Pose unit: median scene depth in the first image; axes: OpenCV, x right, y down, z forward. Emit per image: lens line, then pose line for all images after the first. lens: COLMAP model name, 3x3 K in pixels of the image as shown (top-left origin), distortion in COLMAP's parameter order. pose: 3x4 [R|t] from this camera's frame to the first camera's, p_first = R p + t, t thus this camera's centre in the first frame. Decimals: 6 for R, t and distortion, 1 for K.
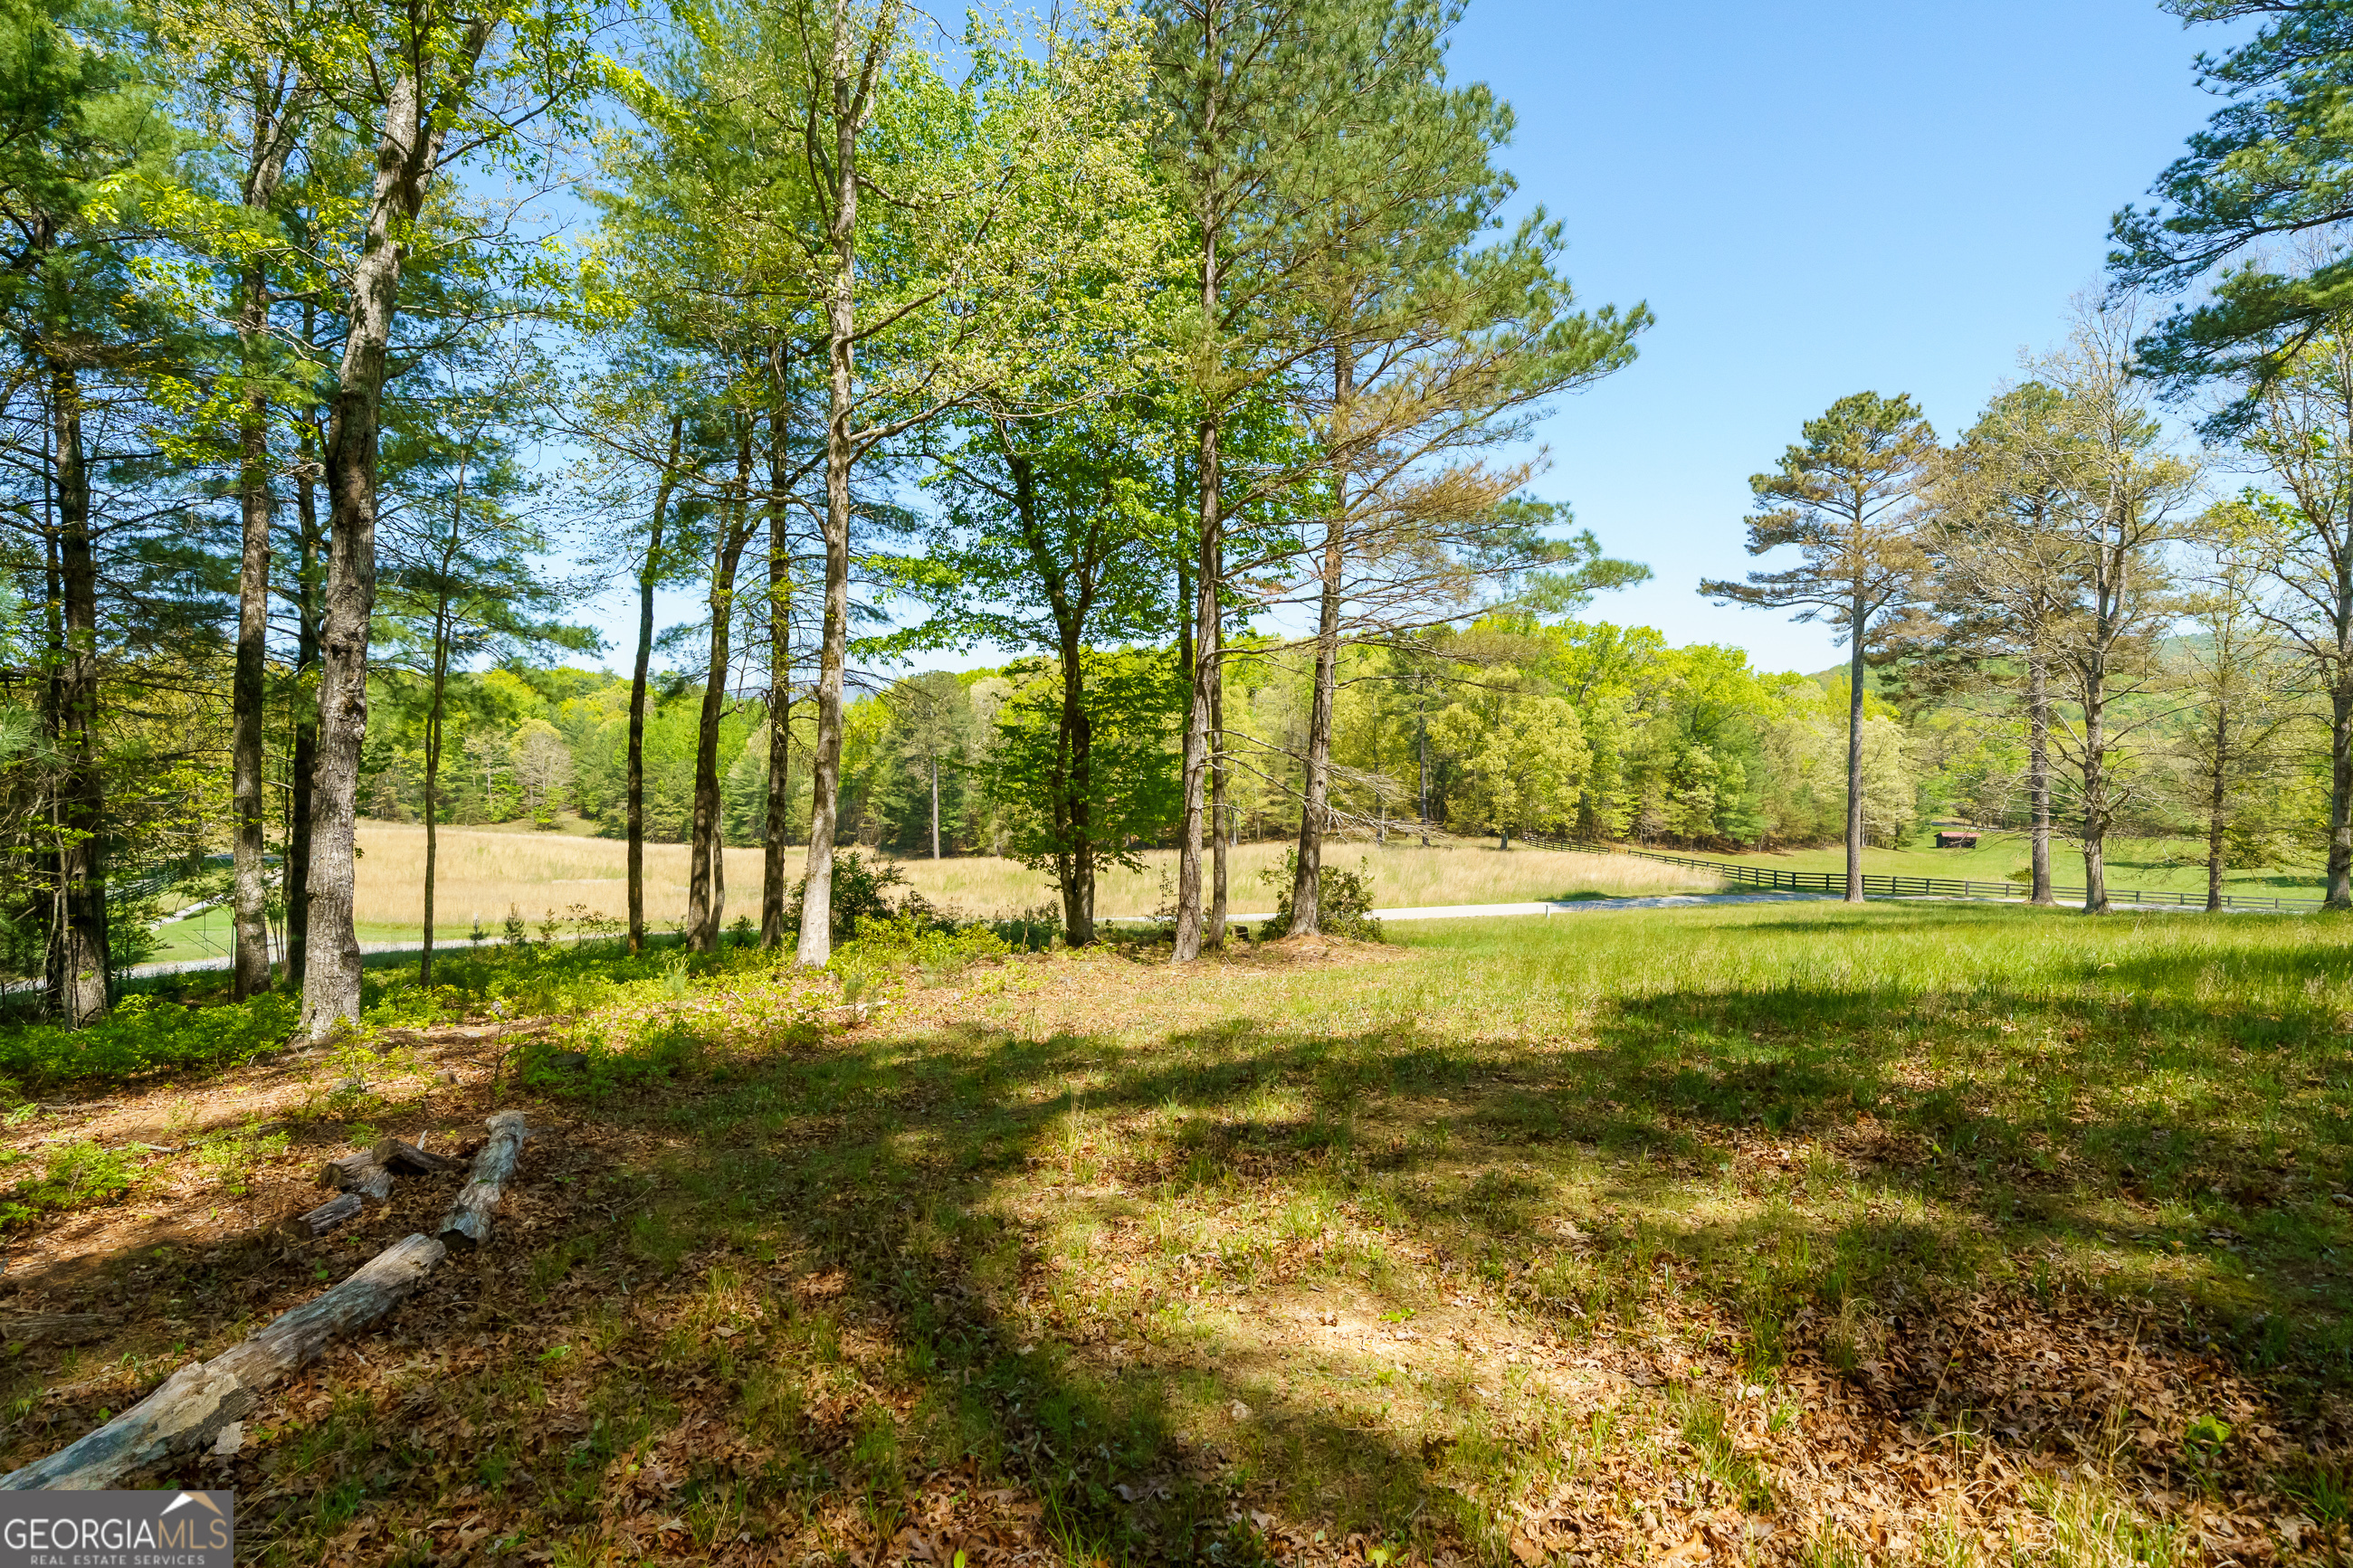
lens RADIAL K [[1180.5, 0, 1163.0], [0, 1180.5, 776.7], [0, 0, 1]] dist [0.000879, -0.000169]
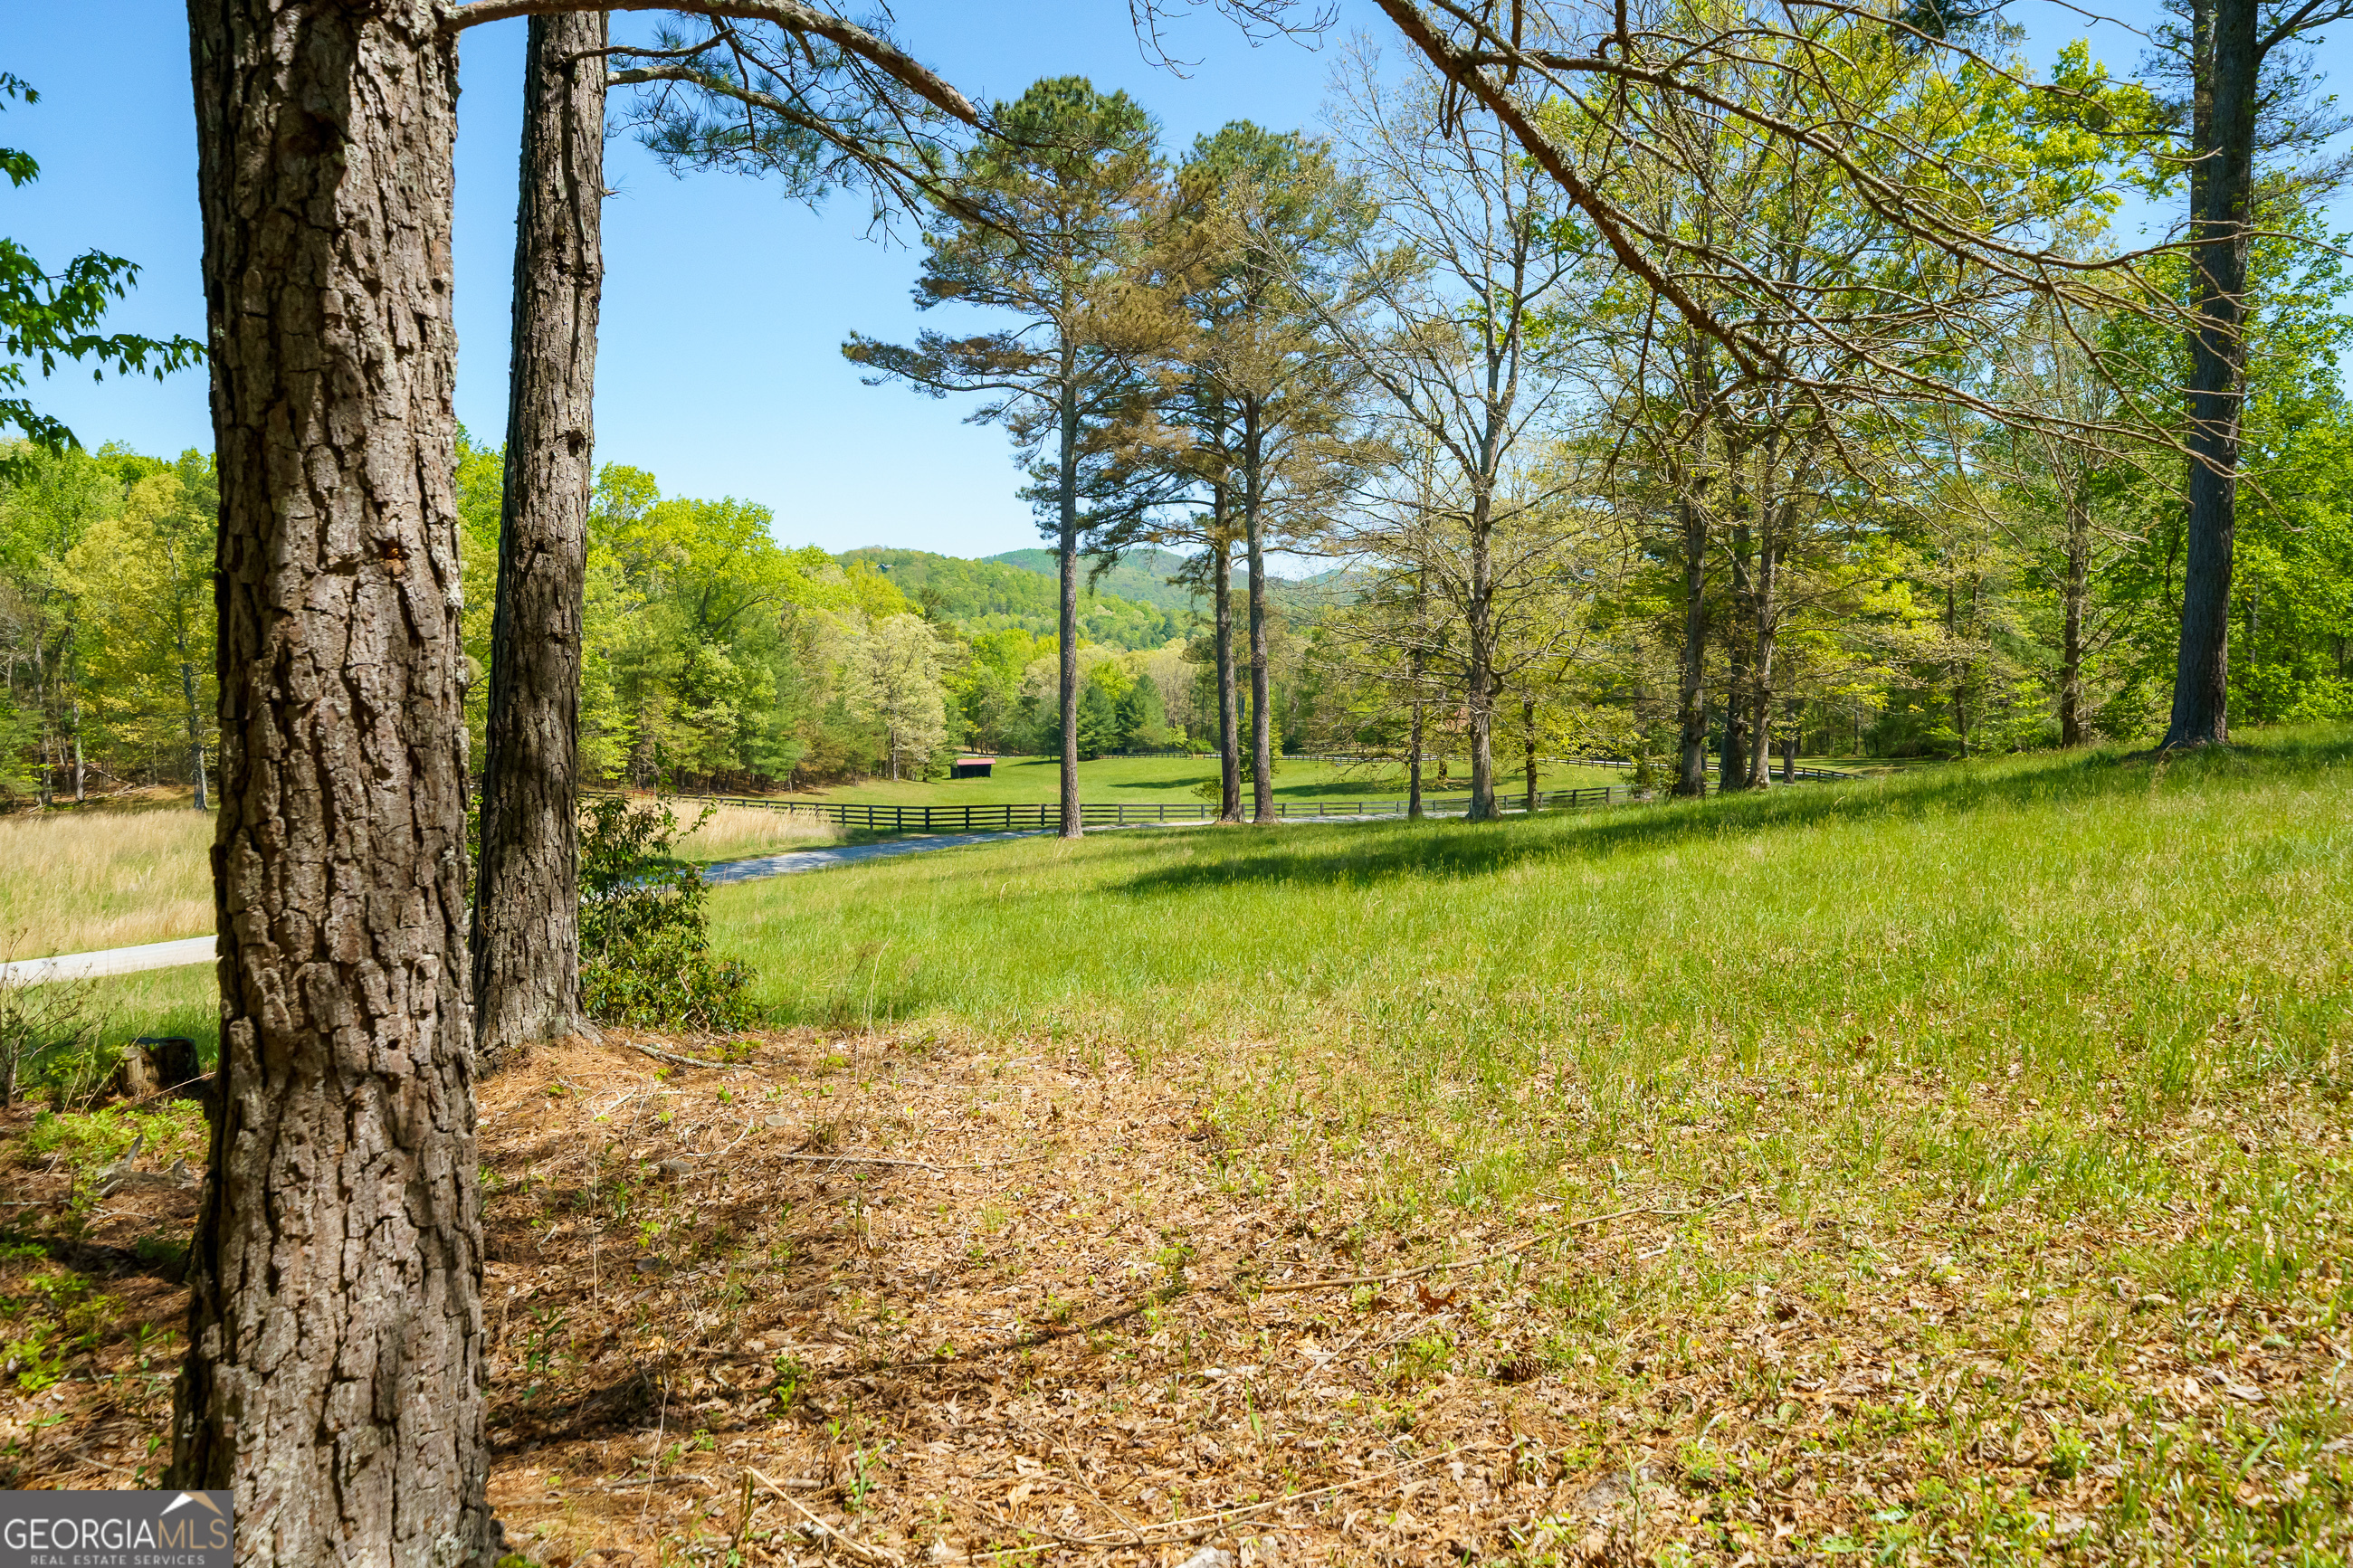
lens RADIAL K [[1584.4, 0, 1237.5], [0, 1584.4, 831.1], [0, 0, 1]] dist [-0.006995, -0.001194]
pose [[0.701159, -0.070947, 0.709466, -0.003327], [0.016030, 0.996354, 0.083793, 0.012459], [-0.712825, -0.047379, 0.699740, 0.132729]]
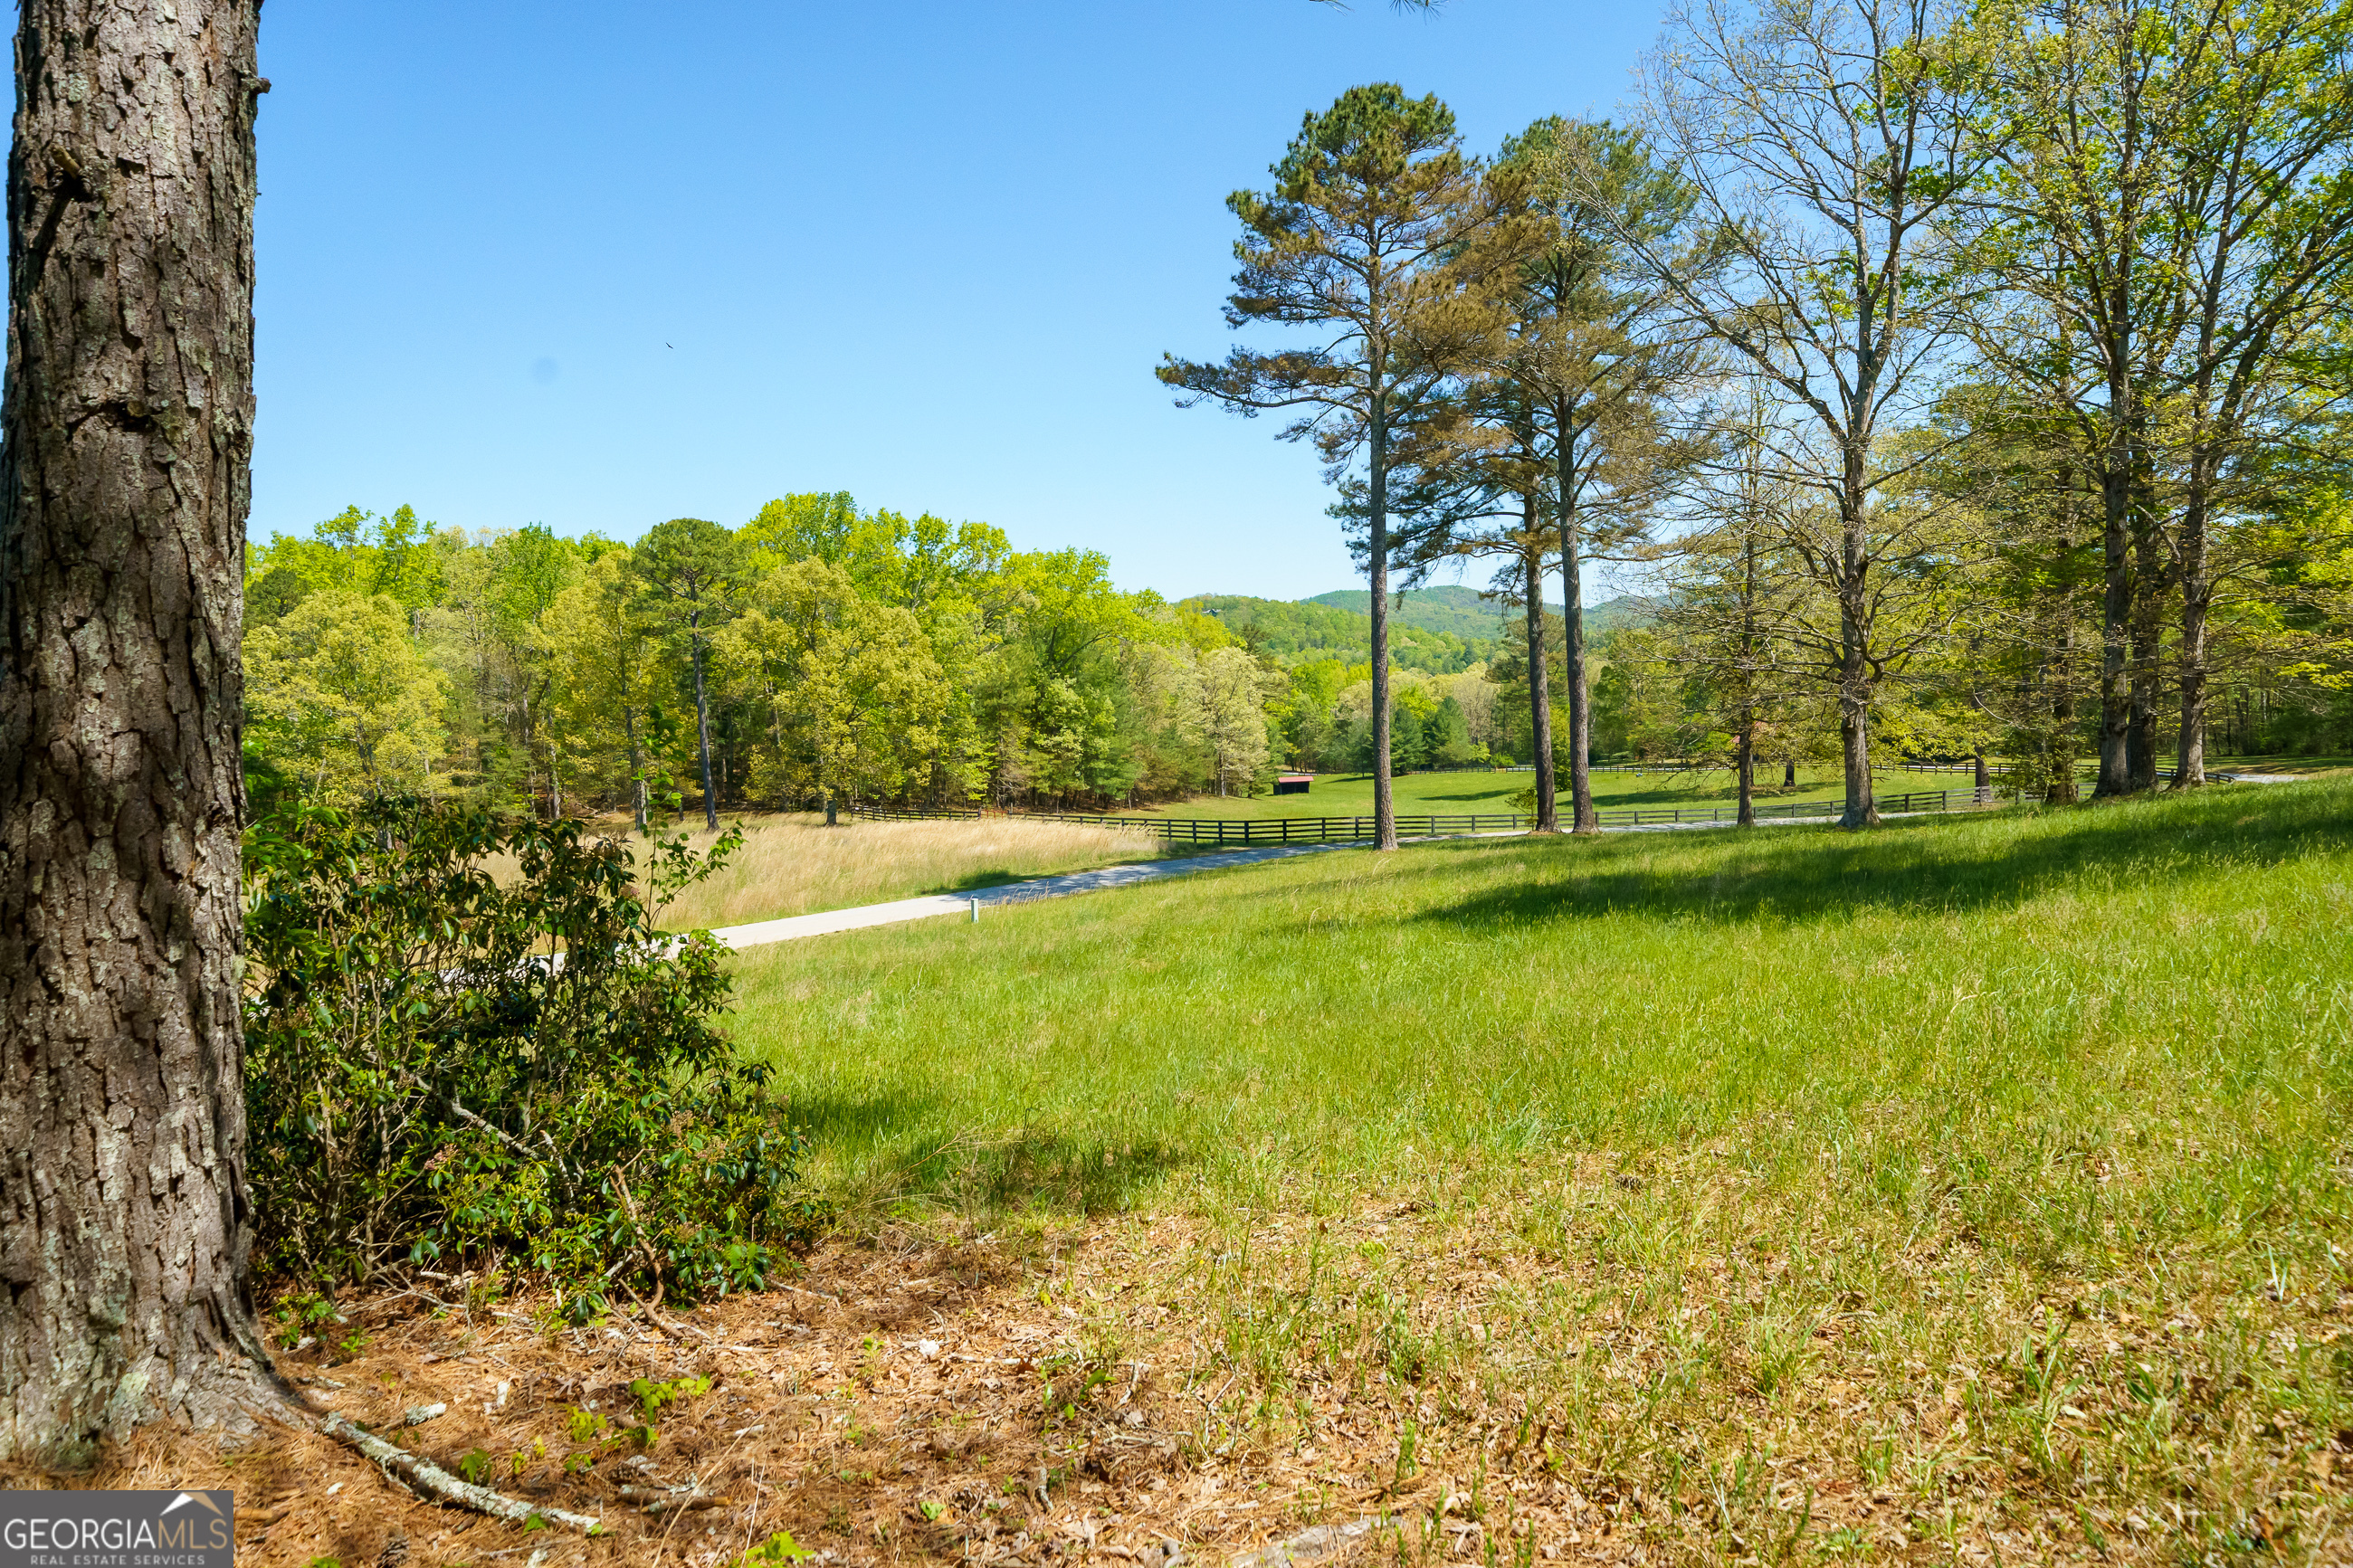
lens RADIAL K [[1422.7, 0, 1193.2], [0, 1422.7, 786.3], [0, 0, 1]] dist [0.000729, 0.001018]
pose [[0.847114, -0.058495, 0.528183, 0.027657], [0.045278, 0.998254, 0.037935, 0.015891], [-0.529480, -0.008220, 0.848283, 0.172622]]
